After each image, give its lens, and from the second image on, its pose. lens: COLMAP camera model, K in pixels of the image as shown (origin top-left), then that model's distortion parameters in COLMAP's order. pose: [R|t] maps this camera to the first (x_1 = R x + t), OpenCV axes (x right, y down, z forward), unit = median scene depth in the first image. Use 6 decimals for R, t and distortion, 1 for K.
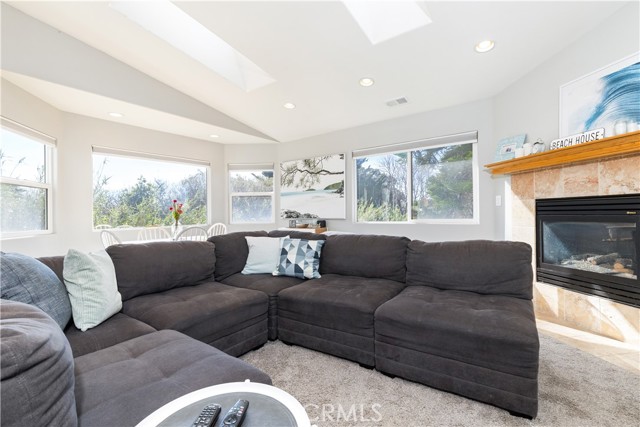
lens RADIAL K [[293.1, 0, 321.8], [0, 293.1, 211.7], [0, 0, 1]] dist [0.012930, -0.003032]
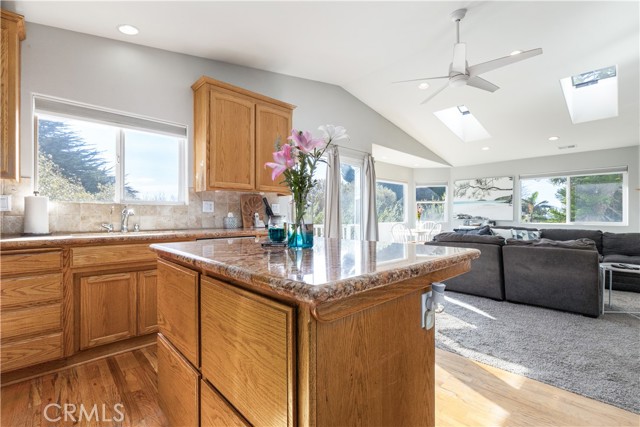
lens RADIAL K [[293.1, 0, 321.6], [0, 293.1, 214.2], [0, 0, 1]] dist [0.012930, -0.003032]
pose [[0.985903, 0.020994, -0.165997, -0.758163], [-0.020148, 0.999774, 0.006781, 0.003003], [0.166102, -0.003341, 0.986103, -0.770196]]
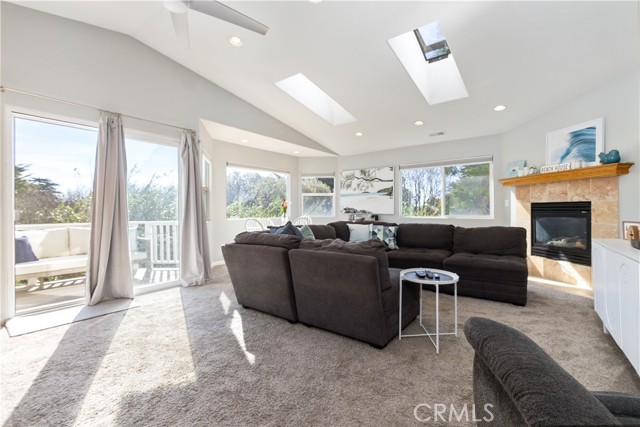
lens RADIAL K [[293.1, 0, 322.9], [0, 293.1, 206.6], [0, 0, 1]] dist [0.012930, -0.003032]
pose [[0.999861, 0.014652, -0.007897, -0.289132], [-0.014703, 0.999871, -0.006512, 0.002762], [0.007800, 0.006627, 0.999948, -0.451746]]
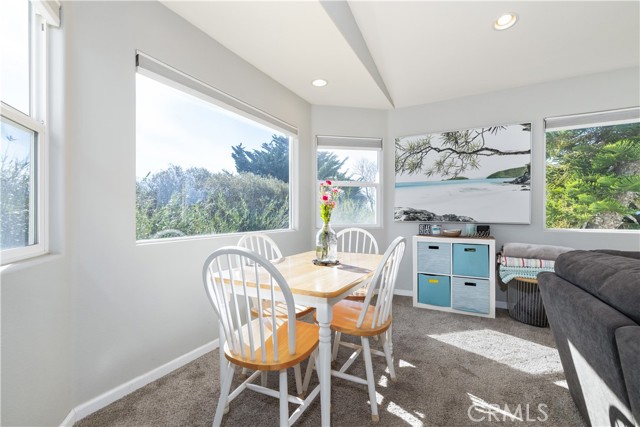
lens RADIAL K [[293.1, 0, 319.5], [0, 293.1, 216.1], [0, 0, 1]] dist [0.012930, -0.003032]
pose [[0.988537, 0.015294, 0.150199, -0.570411], [-0.017307, 0.999777, 0.012103, 0.008644], [-0.149981, -0.014564, 0.988582, 0.512187]]
